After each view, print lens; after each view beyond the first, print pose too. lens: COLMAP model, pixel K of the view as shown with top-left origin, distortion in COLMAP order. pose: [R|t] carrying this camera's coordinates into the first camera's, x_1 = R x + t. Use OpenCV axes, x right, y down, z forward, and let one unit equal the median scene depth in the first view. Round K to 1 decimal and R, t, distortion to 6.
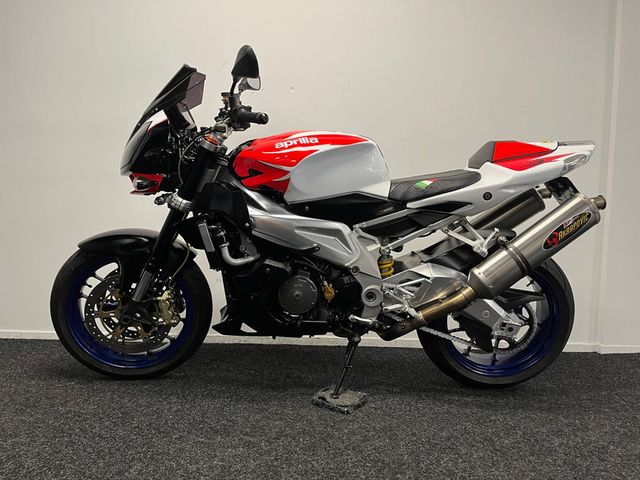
lens RADIAL K [[484.8, 0, 317.2], [0, 484.8, 240.6], [0, 0, 1]] dist [0.064737, -0.094558]
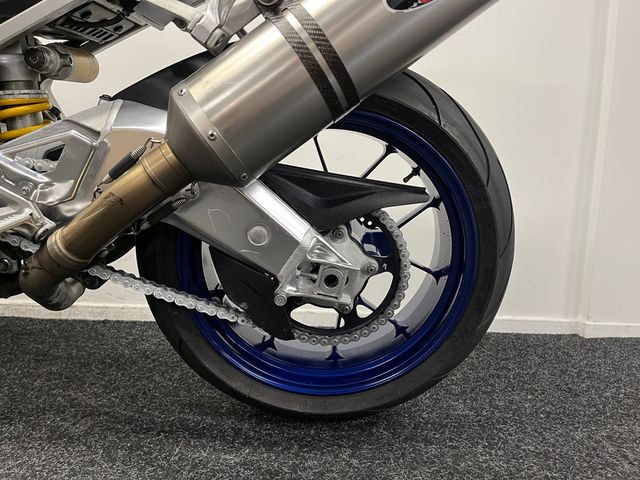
lens RADIAL K [[484.8, 0, 317.2], [0, 484.8, 240.6], [0, 0, 1]] dist [0.064737, -0.094558]
pose [[0.999966, 0.008013, -0.001945, 0.393909], [-0.007897, 0.998515, 0.053909, 0.134421], [0.002374, -0.053892, 0.998544, 0.645446]]
